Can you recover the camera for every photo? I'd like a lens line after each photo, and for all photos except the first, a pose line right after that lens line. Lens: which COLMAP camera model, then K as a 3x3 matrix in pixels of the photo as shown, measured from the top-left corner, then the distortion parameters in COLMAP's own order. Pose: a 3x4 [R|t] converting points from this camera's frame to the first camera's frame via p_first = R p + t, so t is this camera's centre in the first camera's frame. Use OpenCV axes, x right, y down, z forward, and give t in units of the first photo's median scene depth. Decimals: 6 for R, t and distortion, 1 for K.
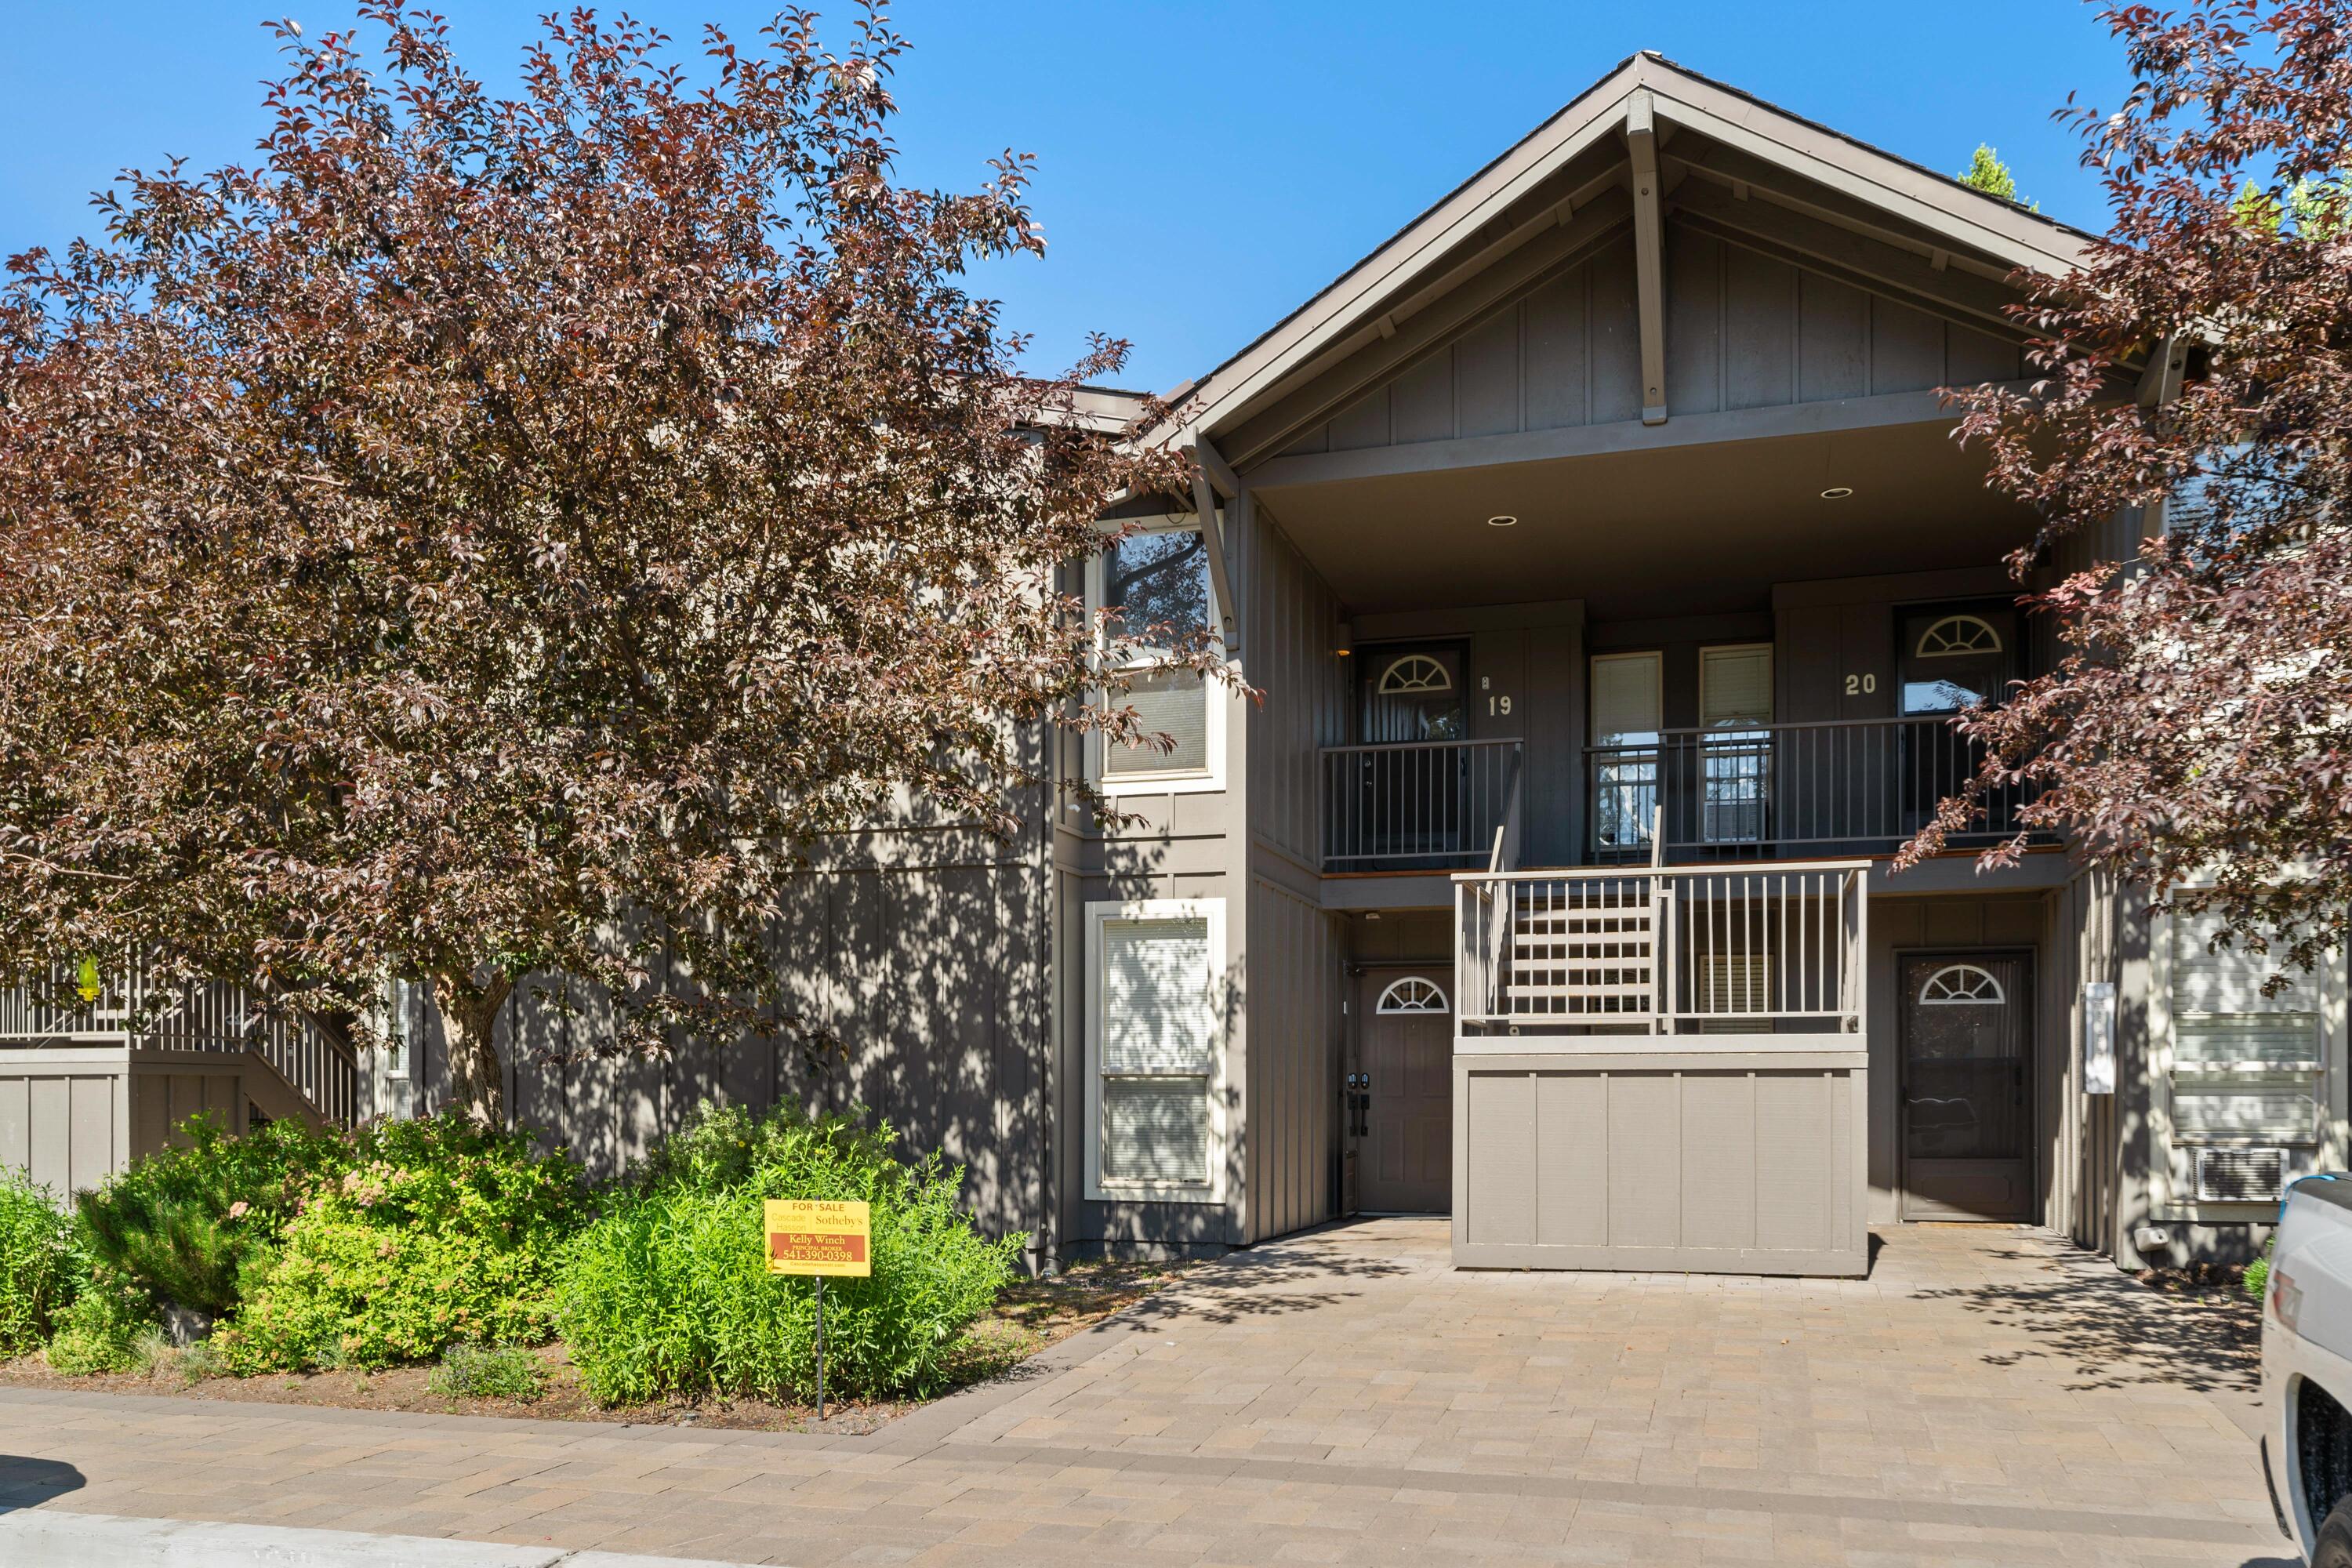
lens RADIAL K [[1794.0, 0, 1173.0], [0, 1794.0, 789.1], [0, 0, 1]] dist [-0.006850, -0.001802]
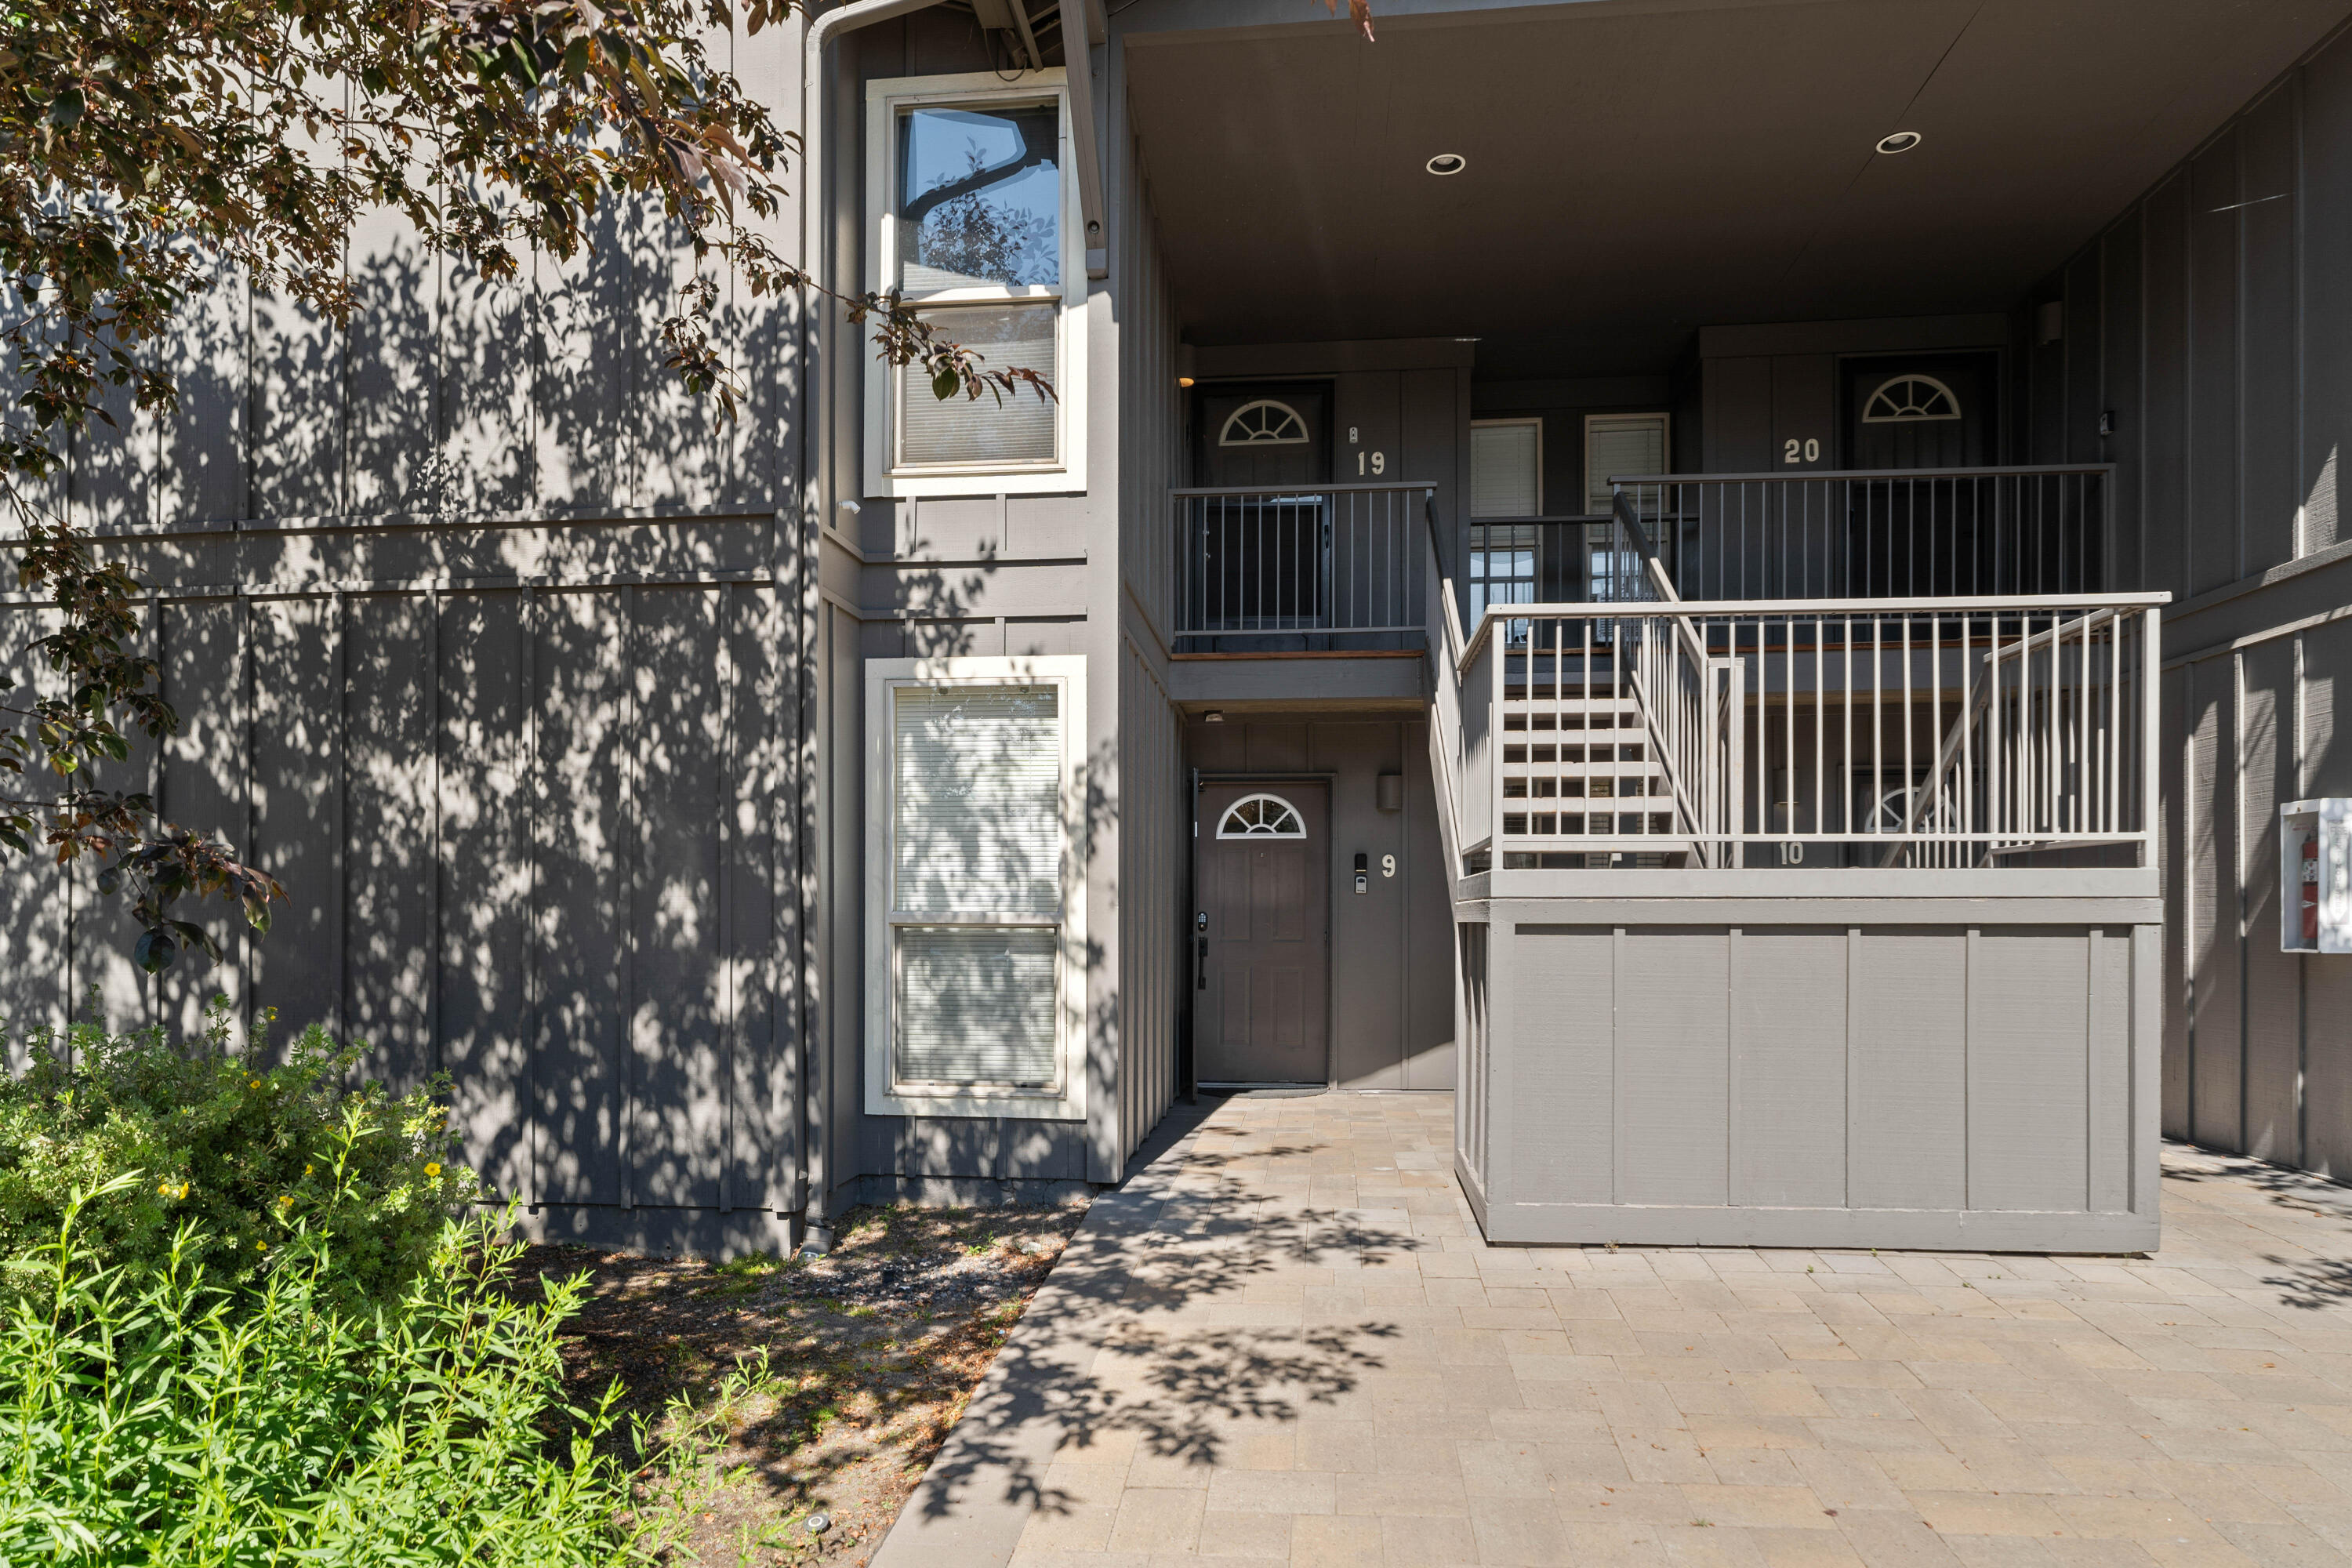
lens RADIAL K [[1532.3, 0, 1168.6], [0, 1532.3, 877.4], [0, 0, 1]] dist [-0.050994, -0.000107]
pose [[0.985088, 0.006764, 0.171920, -0.036244], [-0.031433, 0.989485, 0.141180, 0.063944], [-0.169158, -0.144479, 0.974942, 0.459104]]
